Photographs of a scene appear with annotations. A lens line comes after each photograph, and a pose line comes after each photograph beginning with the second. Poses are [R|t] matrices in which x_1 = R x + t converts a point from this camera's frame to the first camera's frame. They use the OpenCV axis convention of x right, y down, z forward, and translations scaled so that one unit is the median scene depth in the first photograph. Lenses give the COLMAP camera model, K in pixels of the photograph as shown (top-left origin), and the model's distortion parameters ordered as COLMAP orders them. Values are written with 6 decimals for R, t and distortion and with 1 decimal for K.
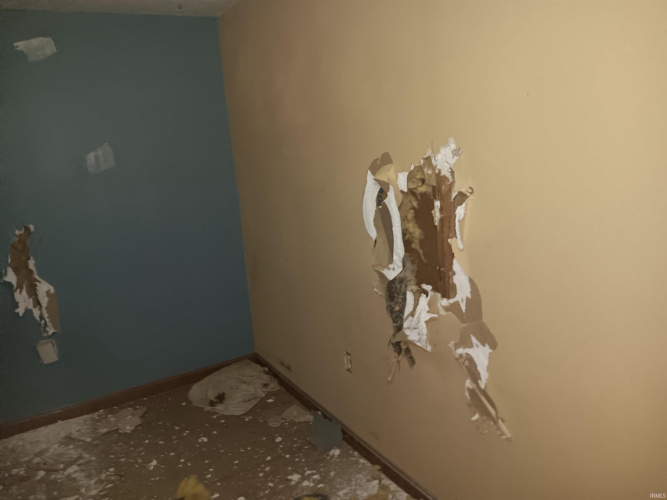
lens RADIAL K [[518.9, 0, 321.5], [0, 518.9, 251.1], [0, 0, 1]] dist [-0.005241, -0.062373]
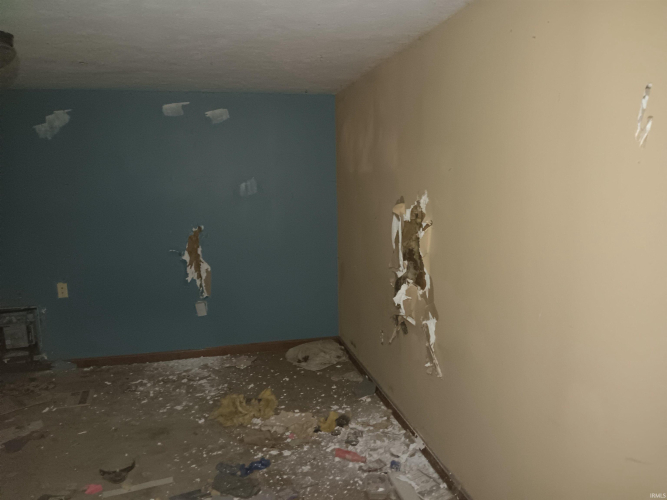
lens RADIAL K [[518.9, 0, 321.5], [0, 518.9, 251.1], [0, 0, 1]] dist [-0.005241, -0.062373]
pose [[0.947618, 0.101848, -0.302734, 0.270371], [-0.120905, 0.991651, -0.044838, 0.053609], [0.295640, 0.079091, 0.952020, -0.397813]]
